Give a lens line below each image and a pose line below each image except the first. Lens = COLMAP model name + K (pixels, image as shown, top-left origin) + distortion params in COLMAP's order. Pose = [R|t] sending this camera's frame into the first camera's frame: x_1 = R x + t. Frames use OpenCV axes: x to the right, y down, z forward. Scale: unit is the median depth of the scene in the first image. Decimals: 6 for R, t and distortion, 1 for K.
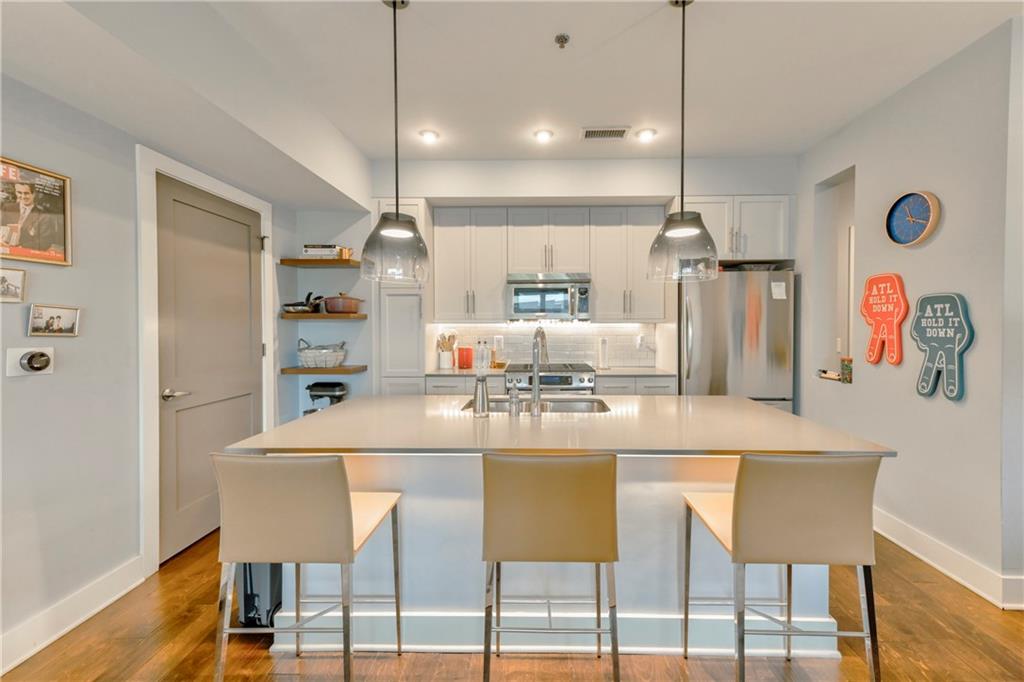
lens RADIAL K [[417.5, 0, 515.4], [0, 417.5, 334.4], [0, 0, 1]] dist [0.014199, 0.000719]
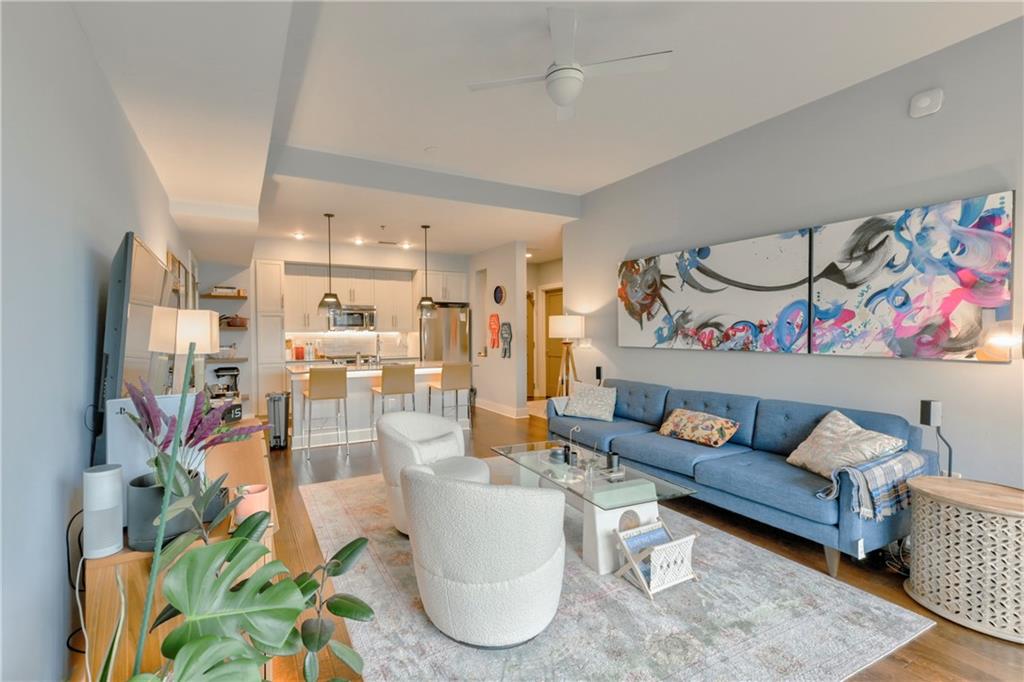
lens RADIAL K [[417.5, 0, 511.0], [0, 417.5, 344.0], [0, 0, 1]] dist [0.014199, 0.000719]
pose [[0.813091, -0.017952, 0.581860, -0.535896], [0.014887, 0.999839, 0.010044, 0.021367], [-0.581946, 0.000495, 0.813227, -1.121253]]
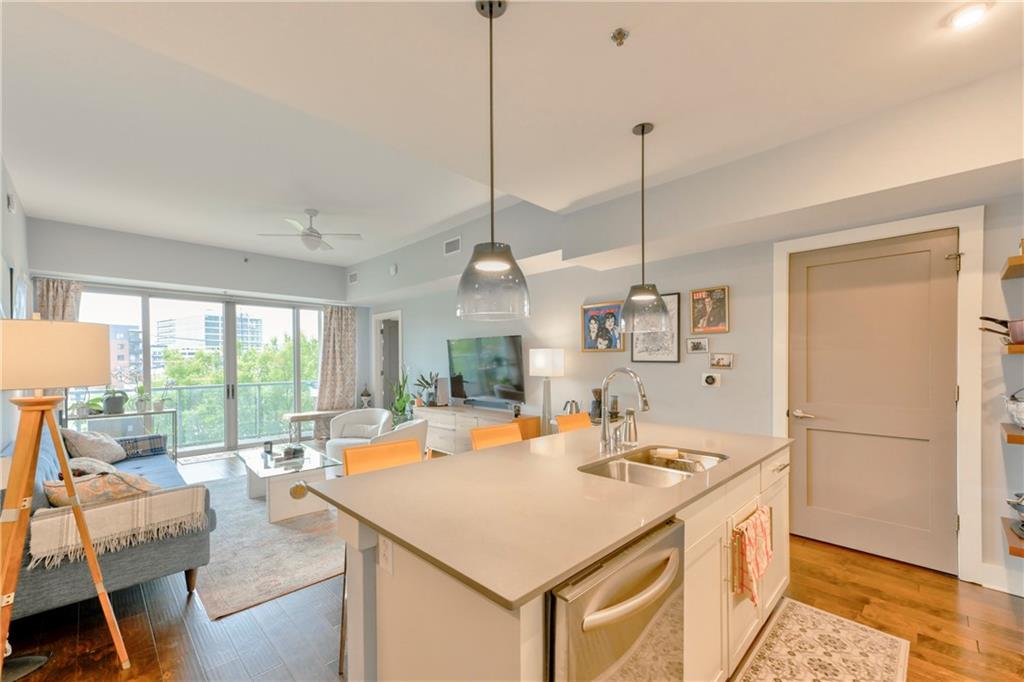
lens RADIAL K [[417.5, 0, 498.4], [0, 417.5, 365.1], [0, 0, 1]] dist [0.014199, 0.000719]
pose [[-0.684317, 0.014460, -0.729041, 0.505545], [-0.007071, 0.999625, 0.026465, -0.026676], [0.729150, 0.023265, -0.683958, 0.753804]]
